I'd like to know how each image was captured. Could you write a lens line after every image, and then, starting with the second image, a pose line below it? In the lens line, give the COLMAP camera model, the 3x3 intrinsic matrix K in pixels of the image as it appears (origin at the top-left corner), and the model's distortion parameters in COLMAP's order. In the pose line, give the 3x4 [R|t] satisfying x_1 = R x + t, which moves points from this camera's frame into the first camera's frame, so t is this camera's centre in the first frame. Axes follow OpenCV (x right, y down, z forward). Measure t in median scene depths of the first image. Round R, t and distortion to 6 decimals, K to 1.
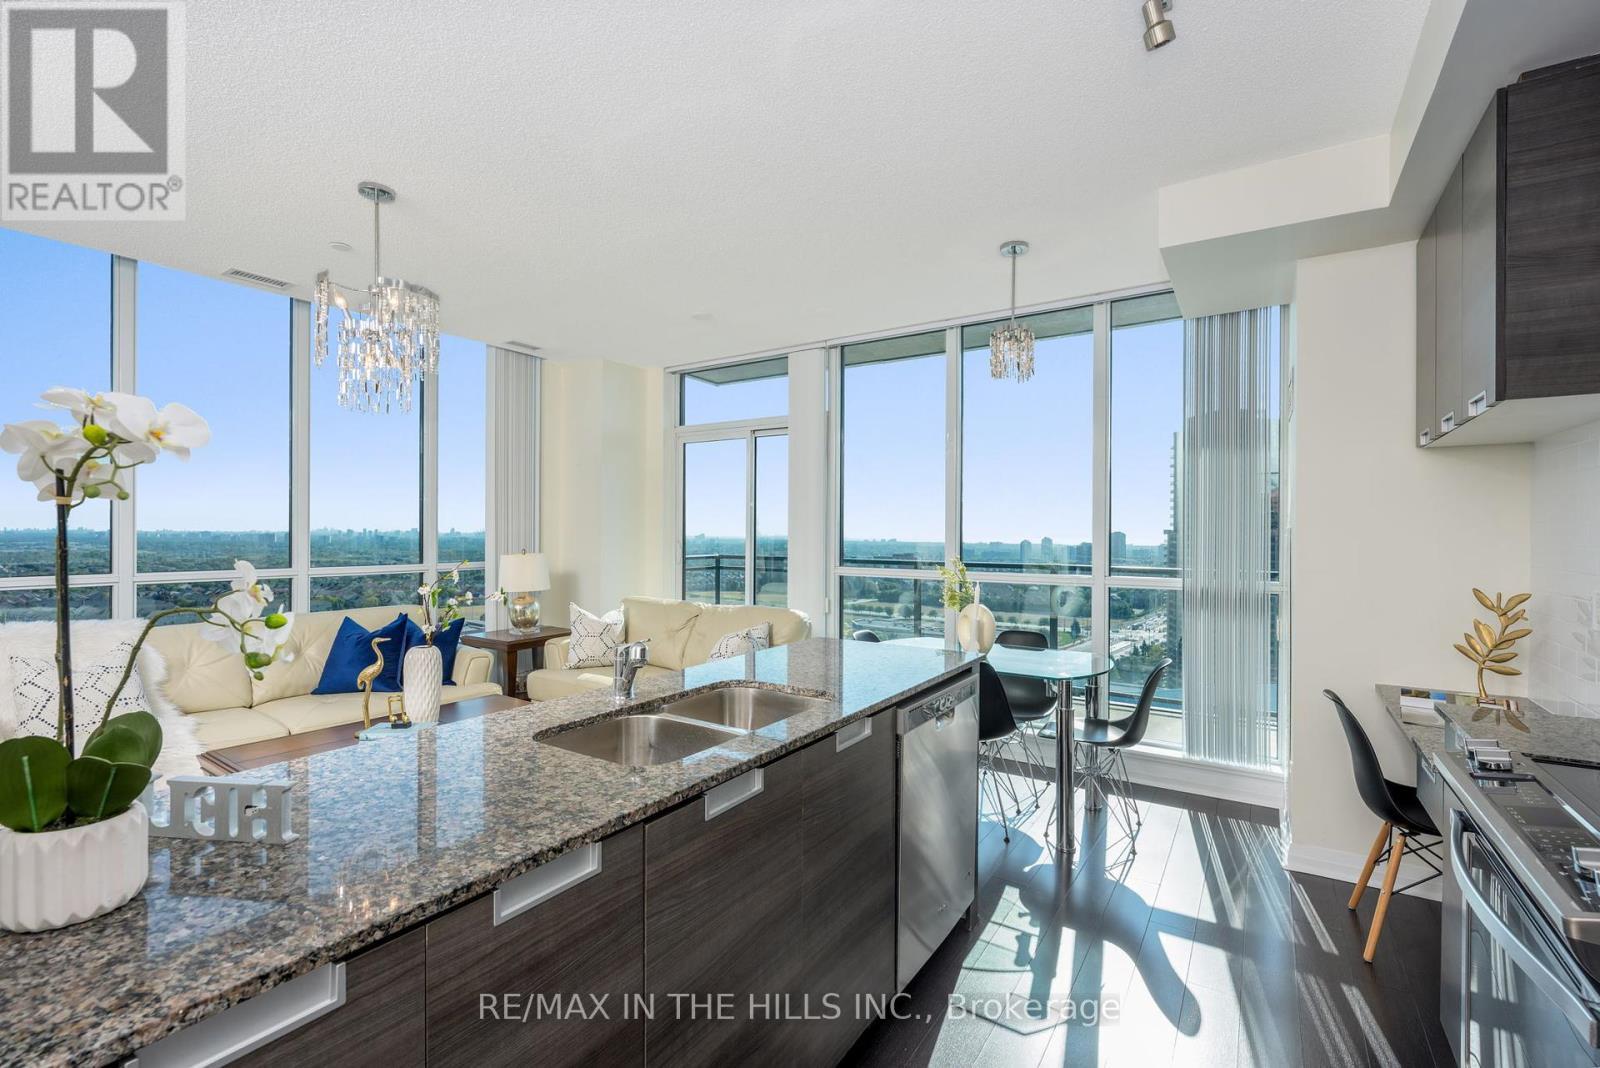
lens RADIAL K [[703.5, 0, 800.0], [0, 703.5, 534.0], [0, 0, 1]] dist [-0.000668, 0.000034]
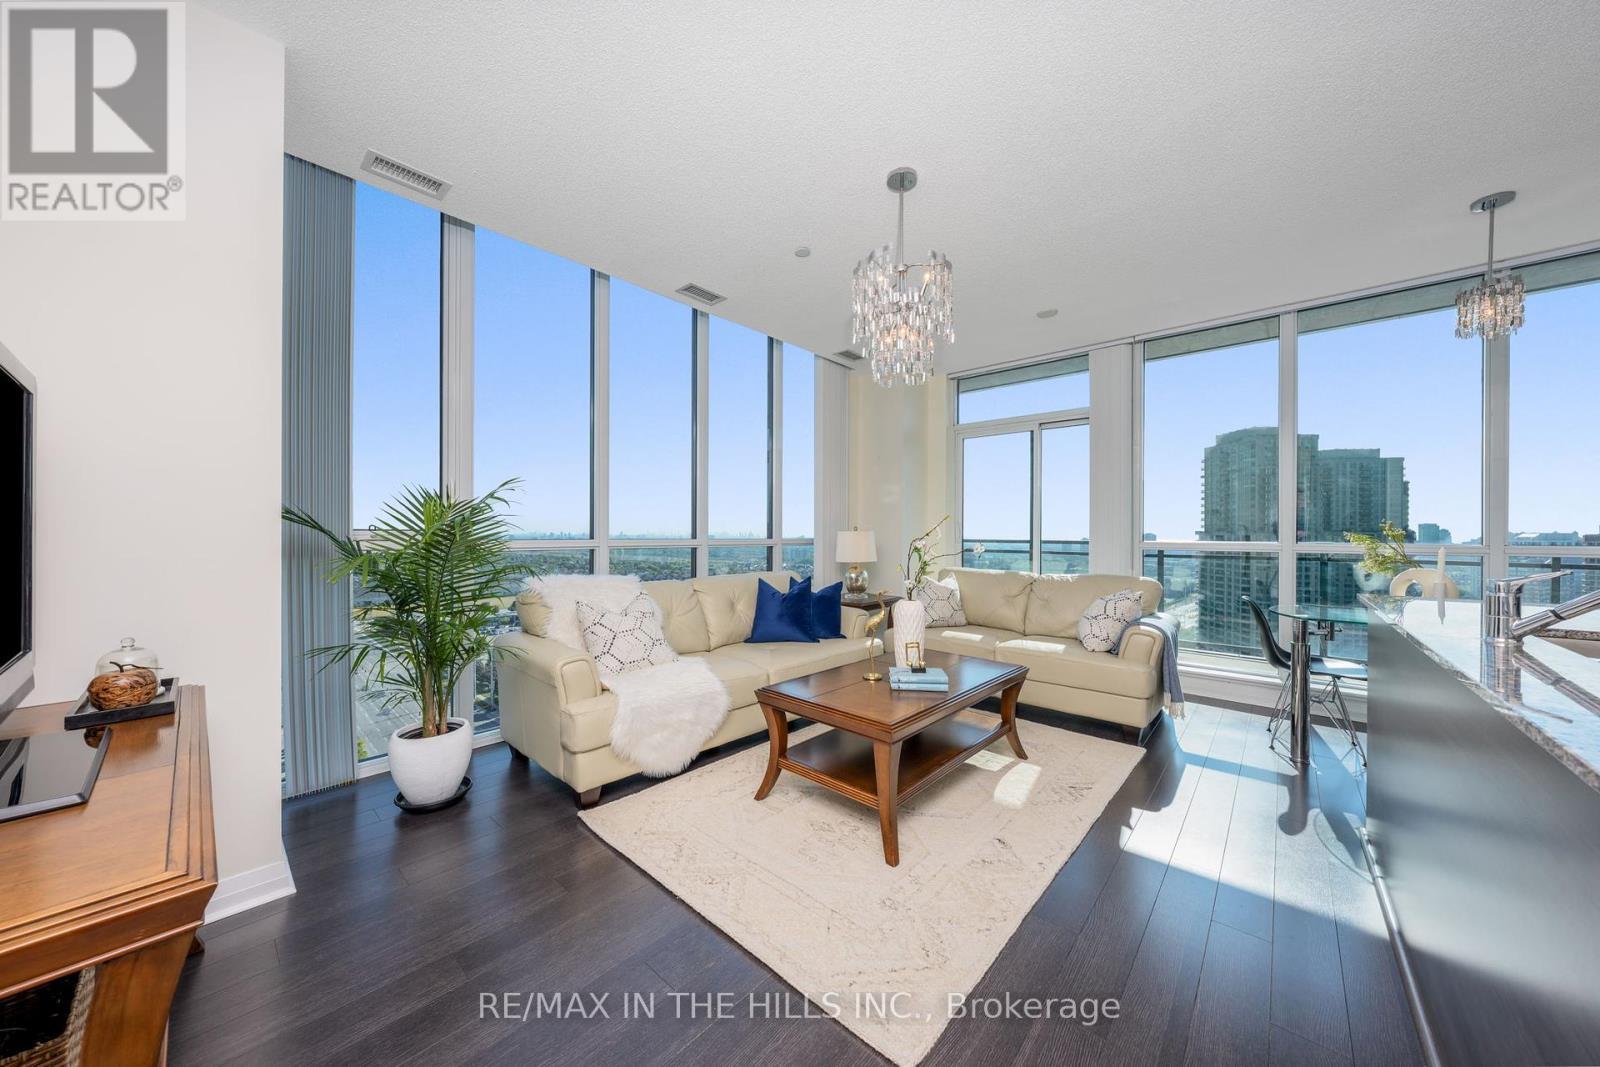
lens RADIAL K [[548.9, 0, 800.0], [0, 548.9, 533.5], [0, 0, 1]] dist [0.000624, 0.000056]
pose [[0.989102, -0.001173, -0.147227, -0.350097], [0.000710, 0.999995, -0.003199, 0.035981], [0.147230, 0.003059, 0.989098, 0.074281]]
